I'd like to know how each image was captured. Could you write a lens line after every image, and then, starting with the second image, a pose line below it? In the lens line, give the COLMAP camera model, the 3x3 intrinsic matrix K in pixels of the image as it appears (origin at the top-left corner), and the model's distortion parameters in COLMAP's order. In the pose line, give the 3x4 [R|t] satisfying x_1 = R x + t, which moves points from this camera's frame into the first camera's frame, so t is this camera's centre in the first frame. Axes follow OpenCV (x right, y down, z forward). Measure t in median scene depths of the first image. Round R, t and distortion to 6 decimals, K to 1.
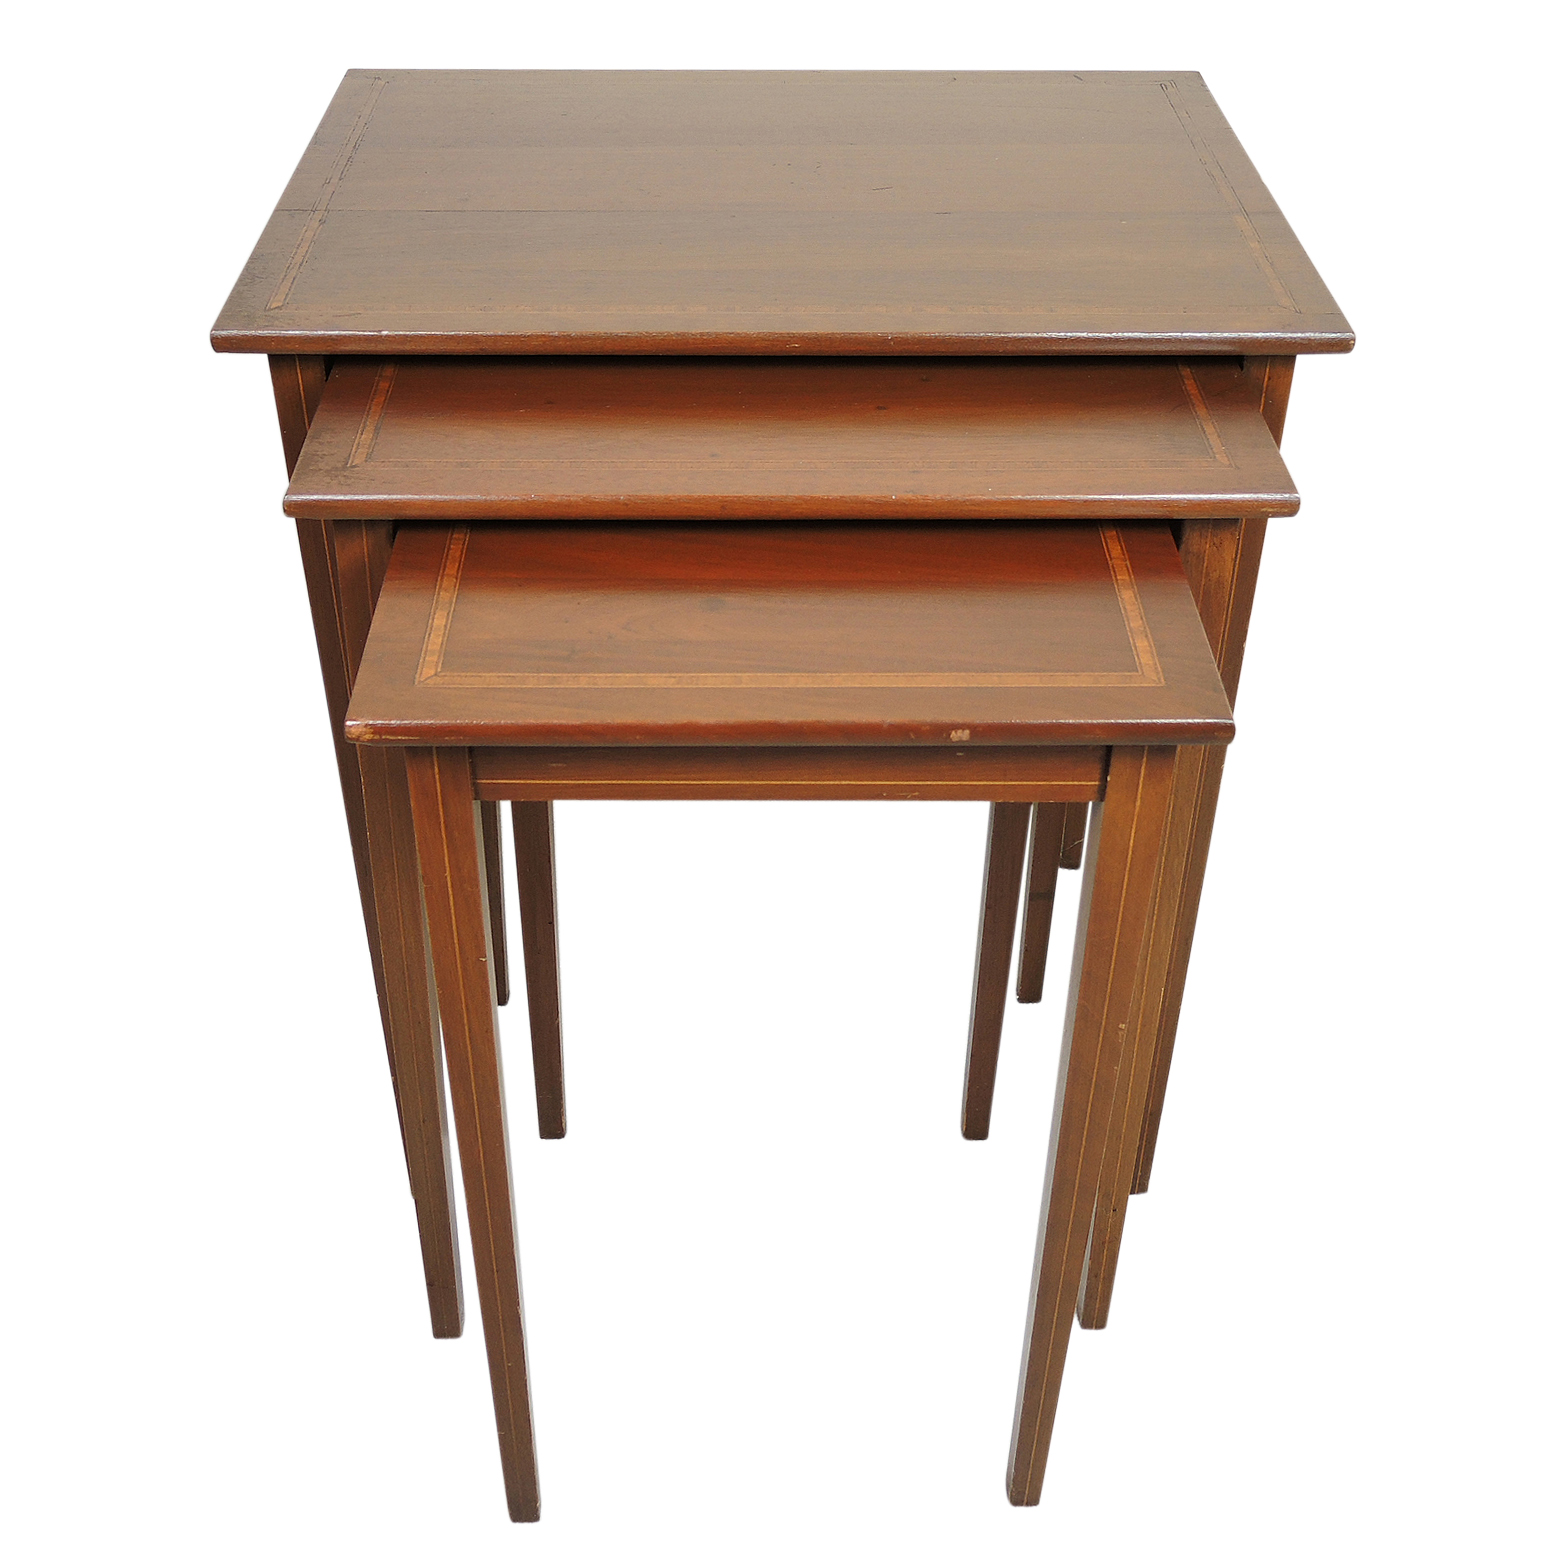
lens RADIAL K [[2168.6, 0, 807.7], [0, 2168.6, 775.2], [0, 0, 1]] dist [-0.054552, -0.003861]
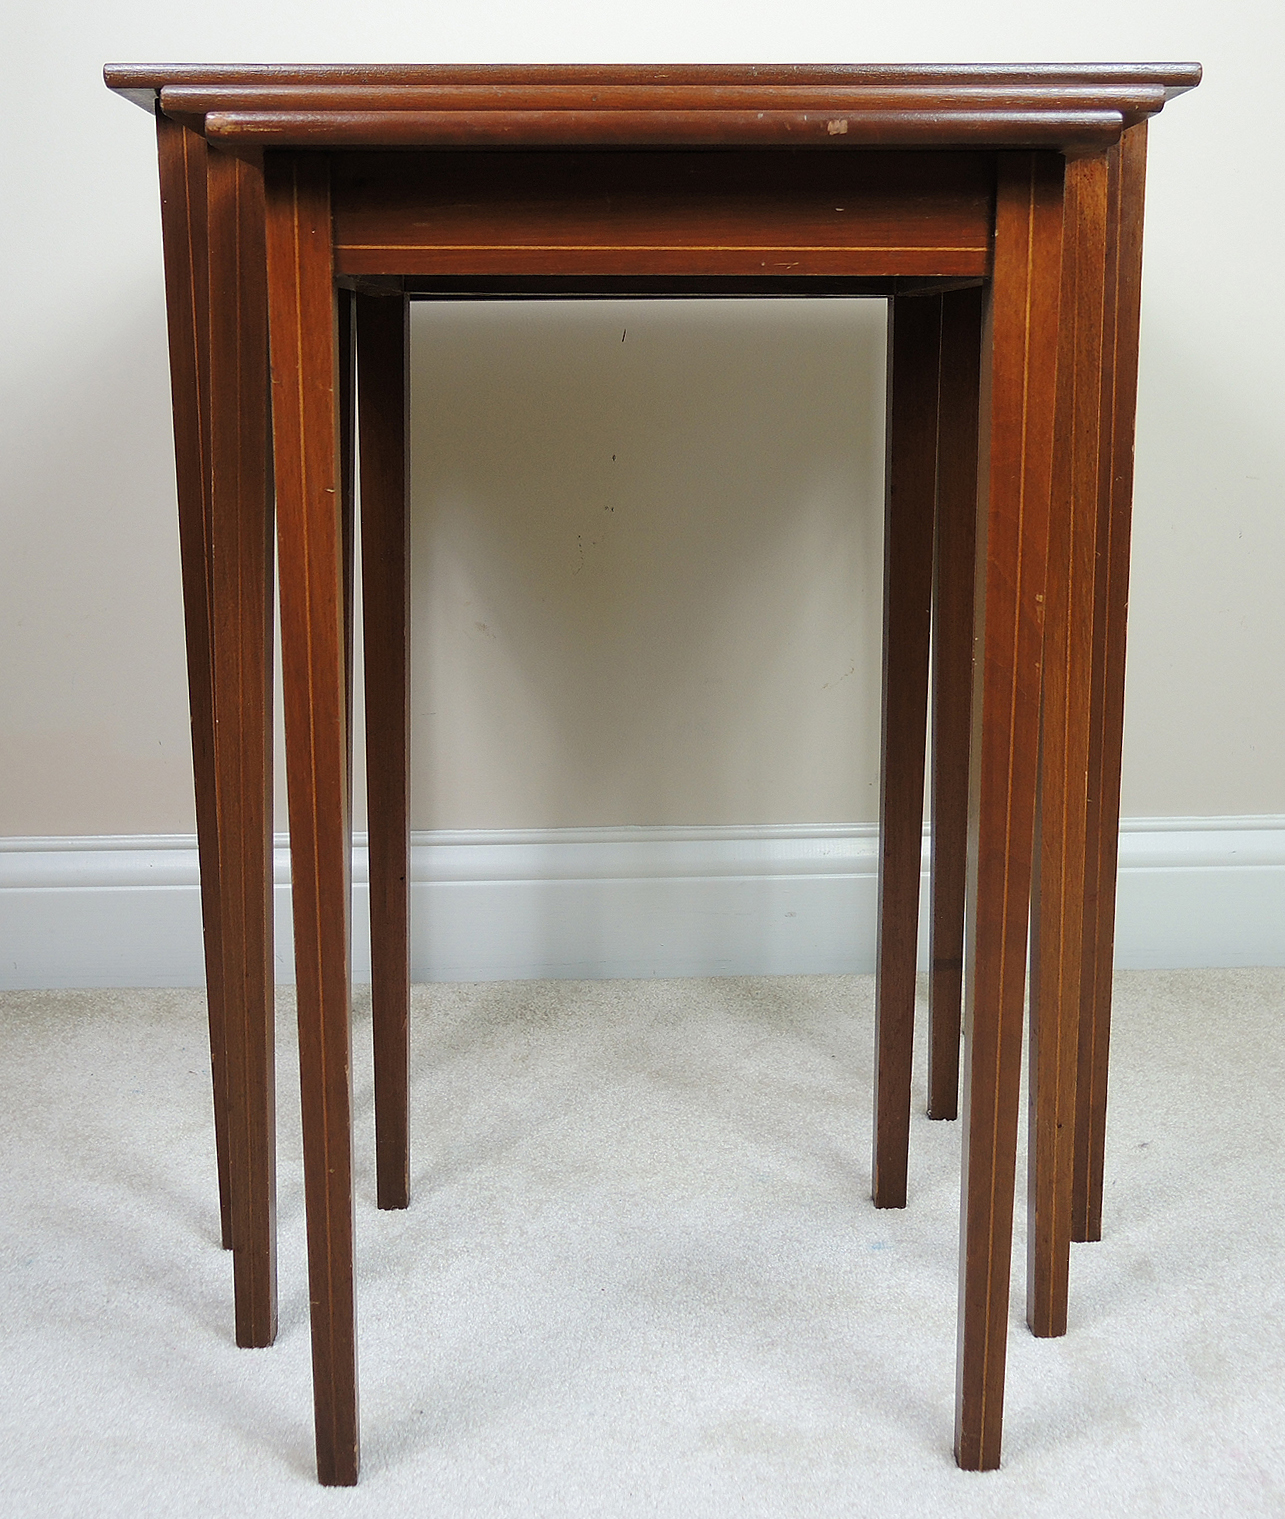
lens RADIAL K [[2192.4, 0, 642.5], [0, 2192.4, 759.5], [0, 0, 1]] dist [-0.059327, 0.103621]
pose [[0.999767, -0.017687, -0.012410, -0.009169], [0.009896, 0.885411, -0.464703, 0.635691], [0.019208, 0.464471, 0.885380, 0.244314]]
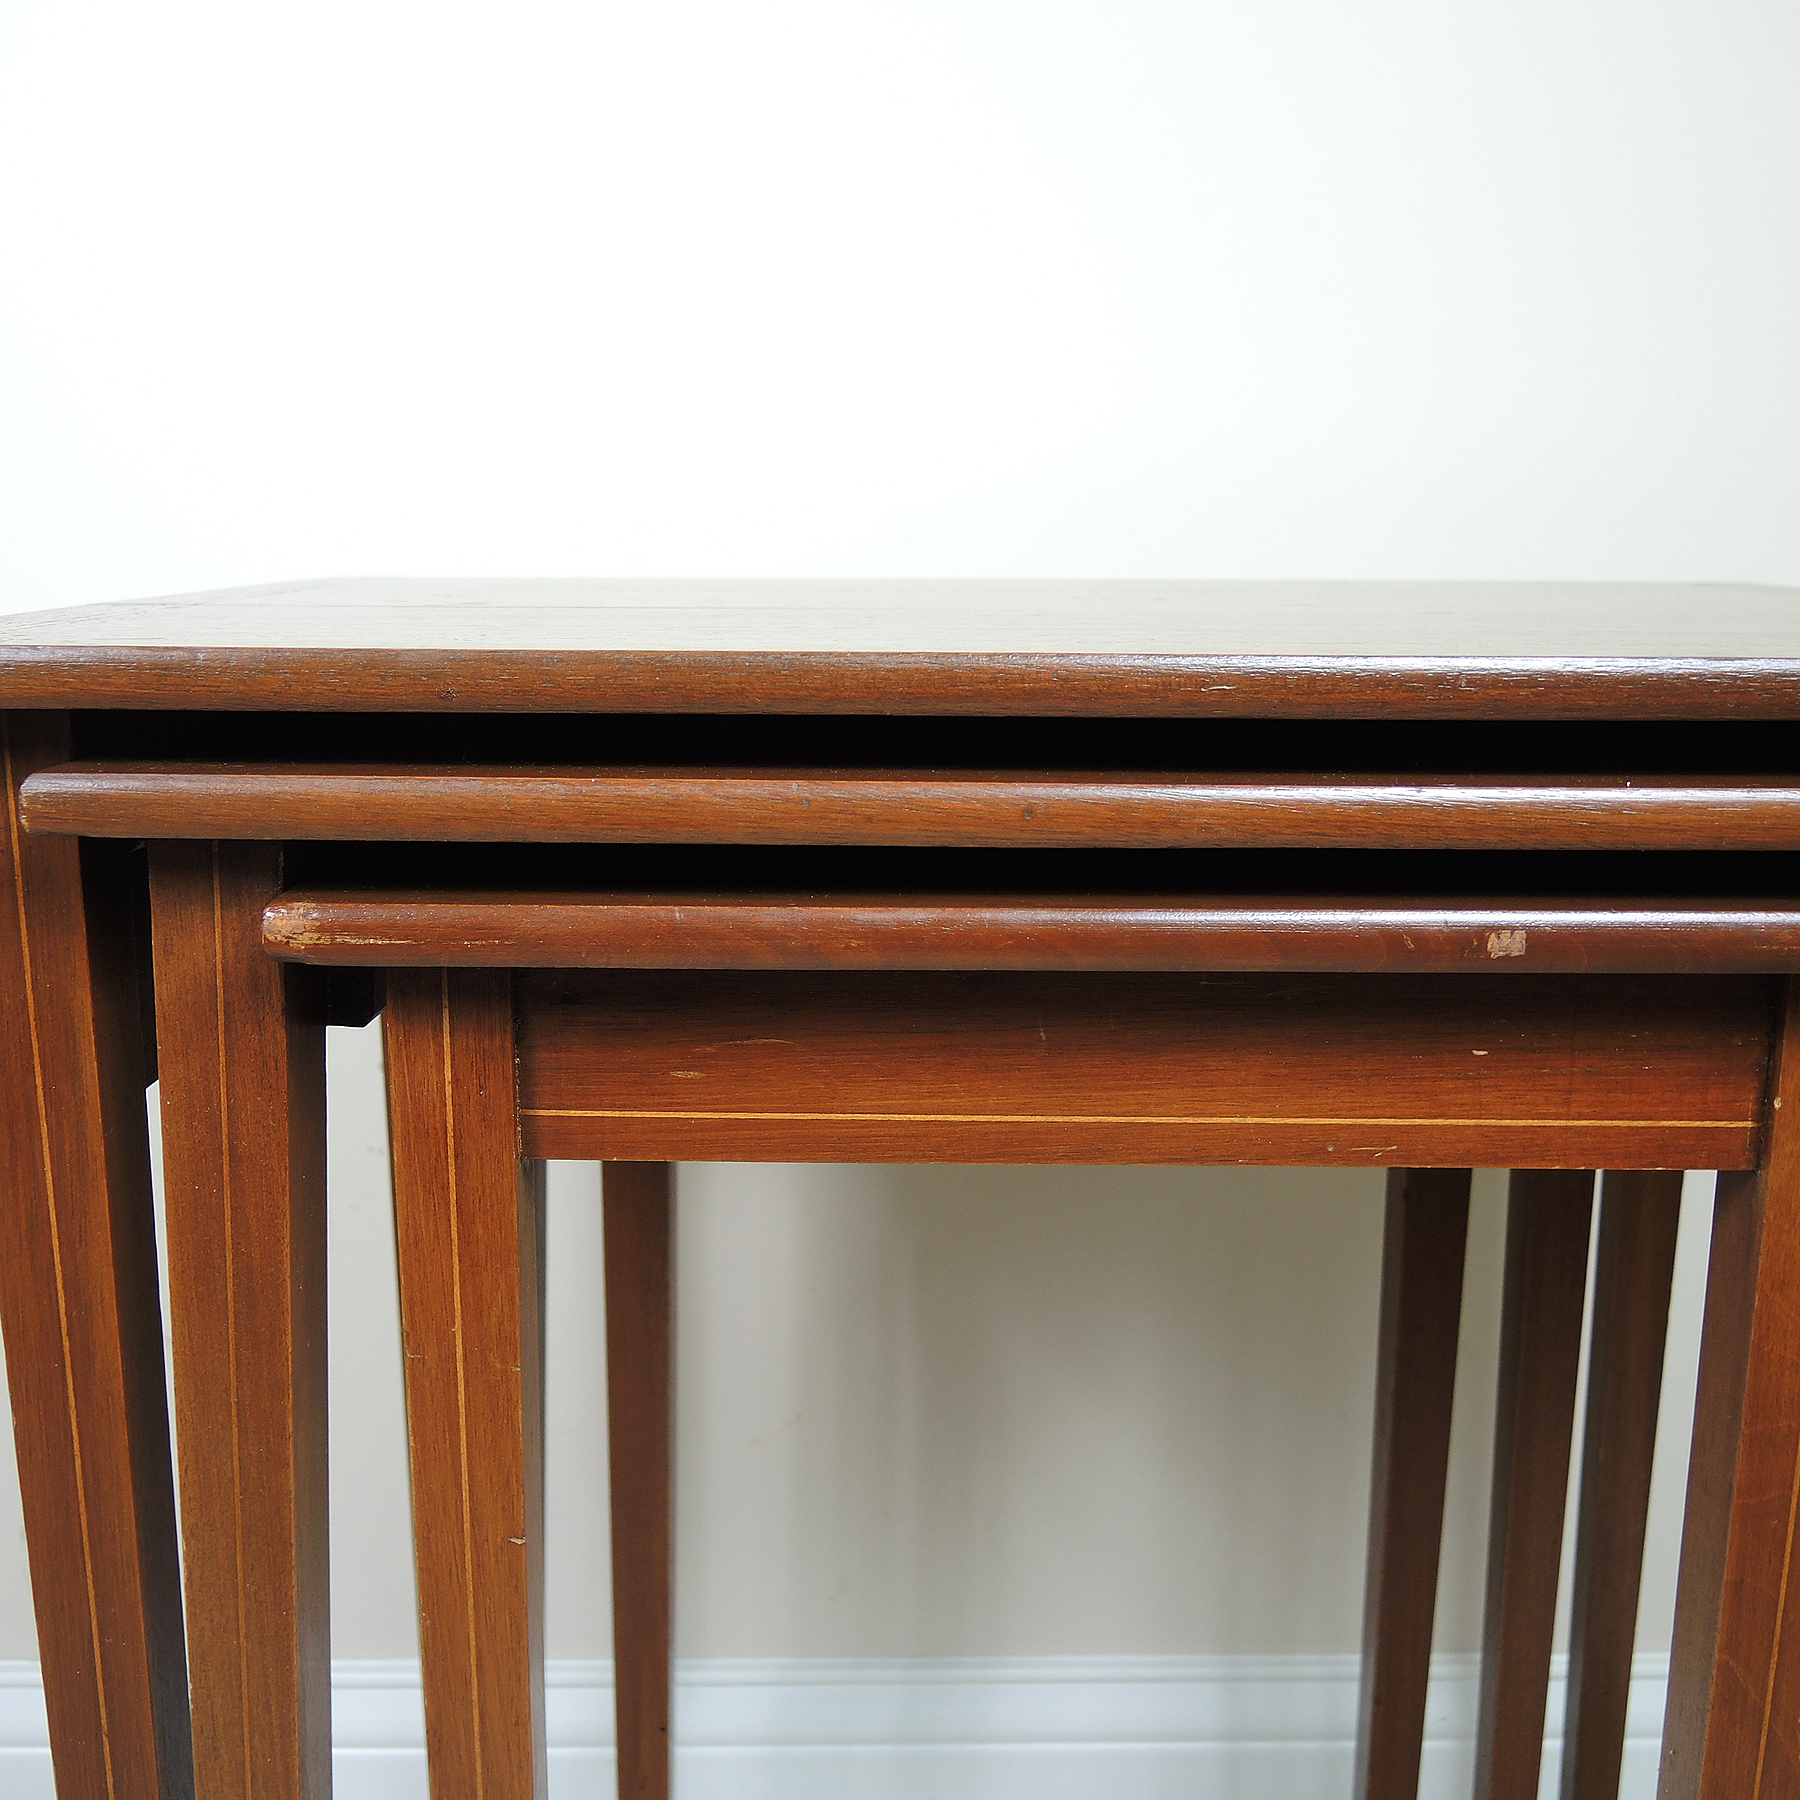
lens RADIAL K [[2089.8, 0, 900.0], [0, 2089.8, 900.0], [0, 0, 1]] dist [-0.006876, -0.075149]
pose [[0.999717, -0.006330, -0.022926, -0.052260], [-0.004598, 0.894307, -0.447429, 0.171950], [0.023335, 0.447408, 0.894025, 0.525971]]
